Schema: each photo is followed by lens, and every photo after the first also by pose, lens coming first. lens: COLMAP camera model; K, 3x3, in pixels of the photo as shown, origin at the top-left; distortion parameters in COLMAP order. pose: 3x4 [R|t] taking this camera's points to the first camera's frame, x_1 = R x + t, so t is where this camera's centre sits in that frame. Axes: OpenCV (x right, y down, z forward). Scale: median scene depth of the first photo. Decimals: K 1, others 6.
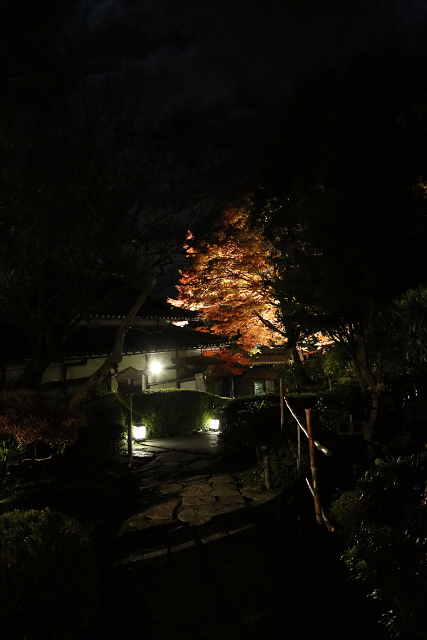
lens RADIAL K [[428.9, 0, 213.5], [0, 428.9, 320.0], [0, 0, 1]] dist [-0.137435, 0.073027]
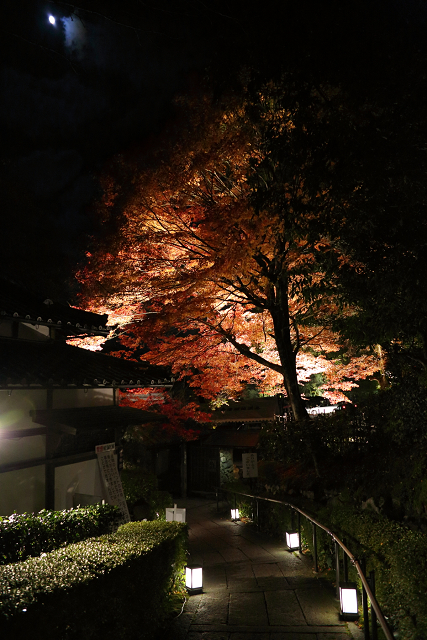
lens RADIAL K [[428.9, 0, 213.5], [0, 428.9, 320.0], [0, 0, 1]] dist [-0.137435, 0.073027]
pose [[0.995636, 0.011720, 0.092582, 0.045325], [0.000646, 0.991193, -0.132420, 0.060883], [-0.093319, 0.131902, 0.986860, 0.603914]]
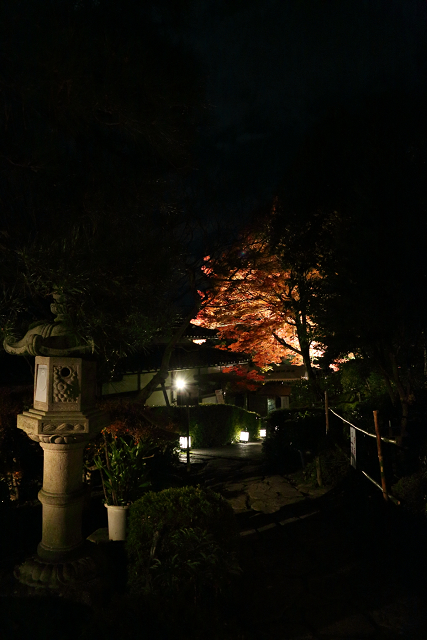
lens RADIAL K [[428.9, 0, 213.5], [0, 428.9, 320.0], [0, 0, 1]] dist [-0.137435, 0.073027]
pose [[0.999996, -0.000249, -0.002831, -0.051949], [0.000134, 0.999176, -0.040591, -0.002830], [0.002838, 0.040591, 0.999172, -0.056154]]
